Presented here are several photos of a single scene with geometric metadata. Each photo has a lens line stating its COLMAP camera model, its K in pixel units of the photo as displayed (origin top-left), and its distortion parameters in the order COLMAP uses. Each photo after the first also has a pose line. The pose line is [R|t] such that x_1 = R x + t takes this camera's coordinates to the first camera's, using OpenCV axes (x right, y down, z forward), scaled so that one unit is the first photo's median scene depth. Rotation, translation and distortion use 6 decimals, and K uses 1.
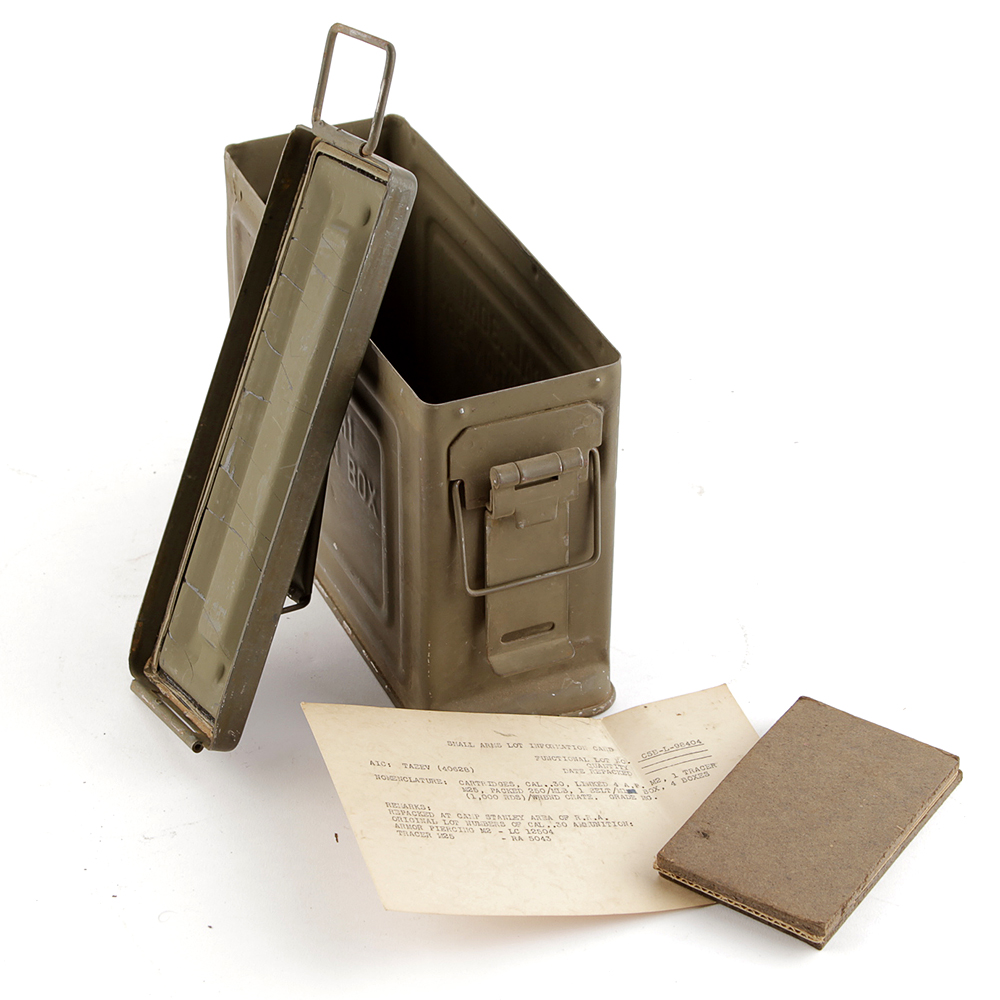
lens RADIAL K [[2483.8, 0, 500.0], [0, 2483.8, 500.0], [0, 0, 1]] dist [0.002531, -0.079811]
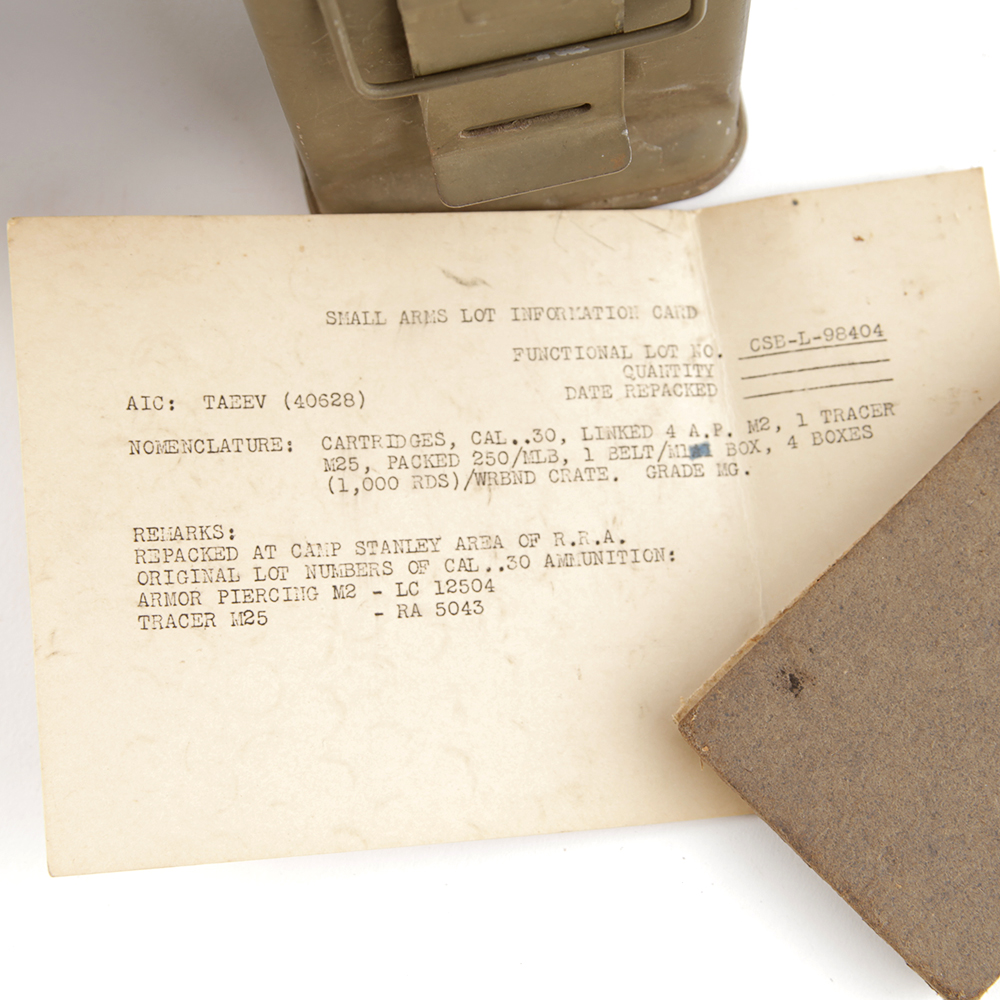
lens RADIAL K [[2321.5, 0, 500.0], [0, 2321.5, 500.0], [0, 0, 1]] dist [0.000241, -0.217378]
pose [[0.974443, 0.201254, -0.099793, 0.063388], [-0.078287, 0.720641, 0.688875, -0.187640], [0.210554, -0.663456, 0.717978, 0.676469]]
